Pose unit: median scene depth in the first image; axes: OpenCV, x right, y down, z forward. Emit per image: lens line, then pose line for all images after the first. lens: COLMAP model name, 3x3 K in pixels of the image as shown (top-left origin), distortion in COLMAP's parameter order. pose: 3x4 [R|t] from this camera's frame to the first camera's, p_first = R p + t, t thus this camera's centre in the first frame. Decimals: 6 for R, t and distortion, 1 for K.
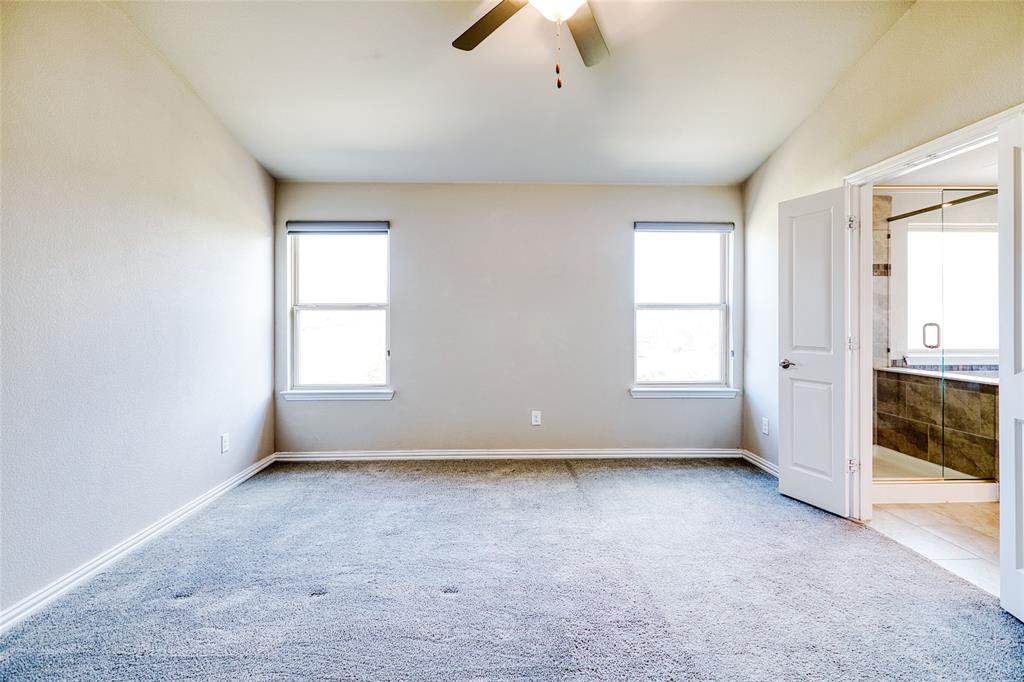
lens RADIAL K [[470.9, 0, 513.7], [0, 470.9, 334.8], [0, 0, 1]] dist [-0.000563, 0.002246]
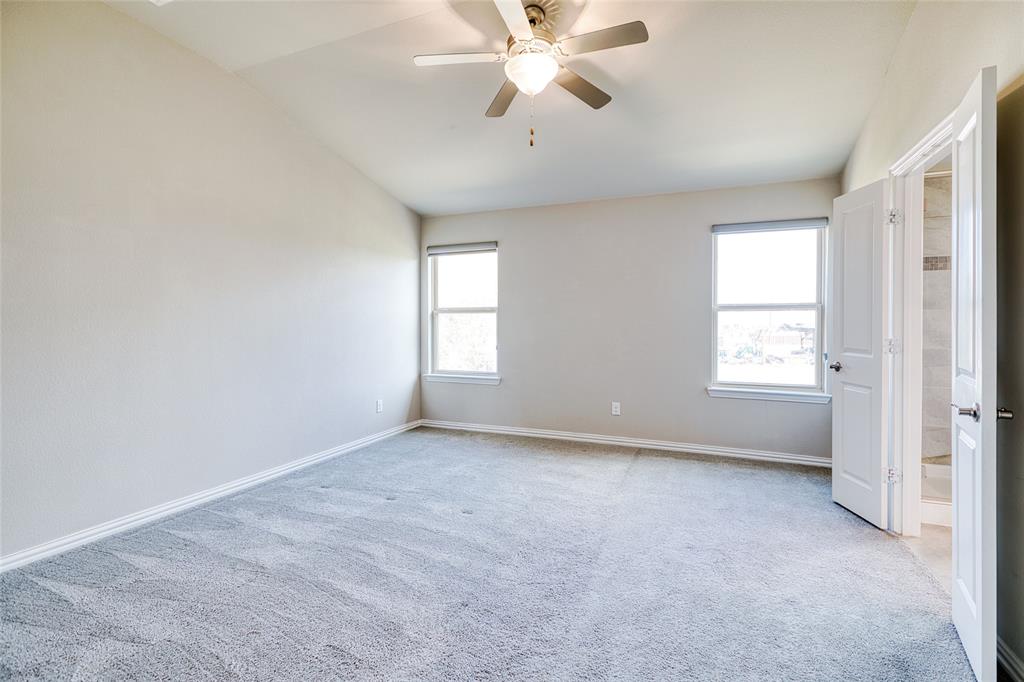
lens RADIAL K [[470.9, 0, 517.4], [0, 470.9, 346.0], [0, 0, 1]] dist [-0.000563, 0.002246]
pose [[0.912181, 0.021866, -0.409203, 0.306070], [-0.013000, 0.999617, 0.024436, 0.003833], [0.409581, -0.016971, 0.912116, -0.118568]]
